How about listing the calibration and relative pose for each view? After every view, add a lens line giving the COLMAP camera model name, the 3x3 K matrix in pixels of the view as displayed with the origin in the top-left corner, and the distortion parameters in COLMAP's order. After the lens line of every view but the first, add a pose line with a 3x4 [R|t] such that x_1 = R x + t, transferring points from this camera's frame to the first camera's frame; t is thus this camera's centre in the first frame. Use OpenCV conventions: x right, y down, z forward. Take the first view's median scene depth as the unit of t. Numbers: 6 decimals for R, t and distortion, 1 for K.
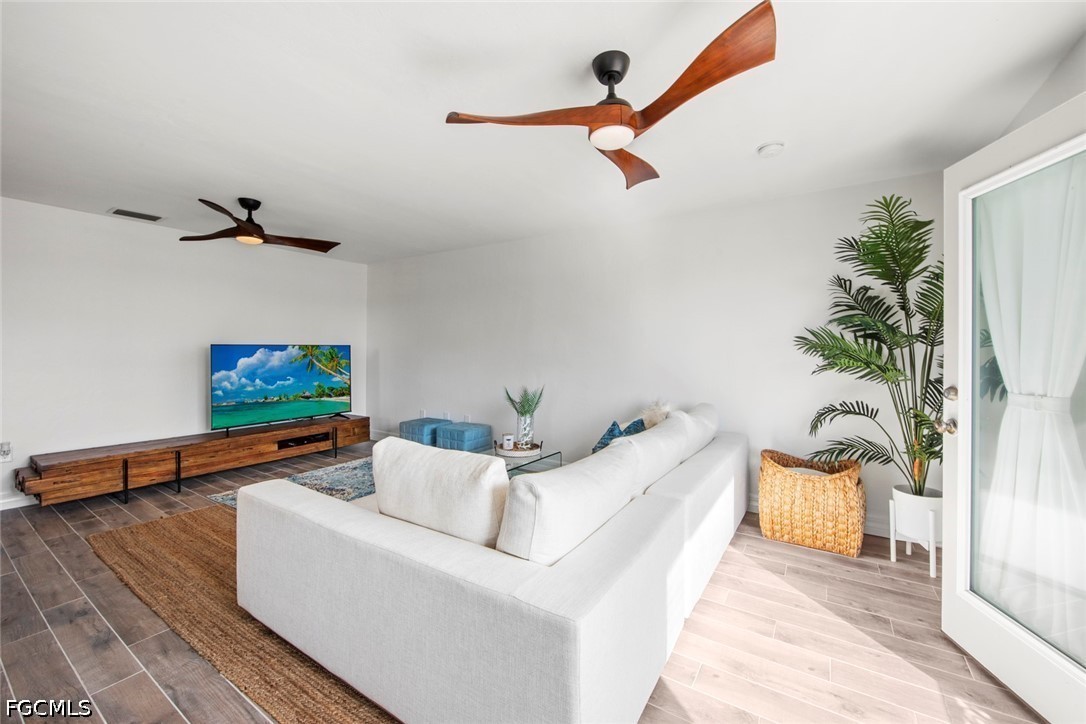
lens RADIAL K [[433.0, 0, 555.5], [0, 433.0, 350.0], [0, 0, 1]] dist [-0.000178, -0.007582]
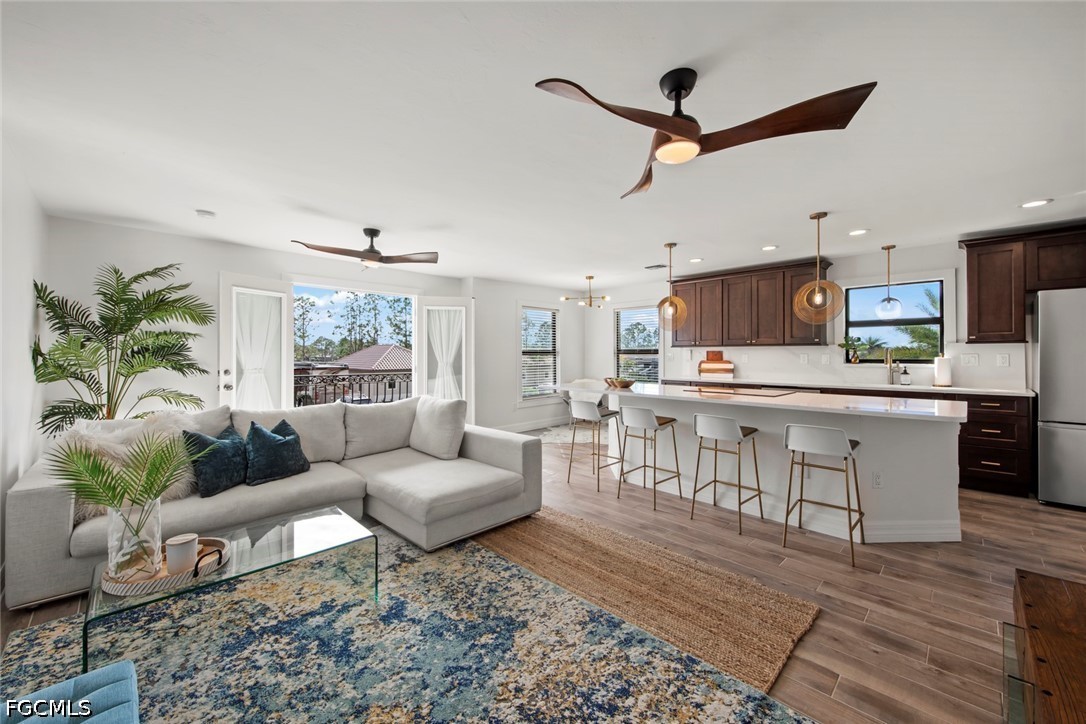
lens RADIAL K [[433.0, 0, 555.5], [0, 433.0, 350.0], [0, 0, 1]] dist [-0.000178, -0.007582]
pose [[-0.979035, -0.004521, 0.203642, -0.548232], [-0.004975, 0.999986, -0.001716, -0.009486], [-0.203631, -0.002693, -0.979044, 1.275212]]
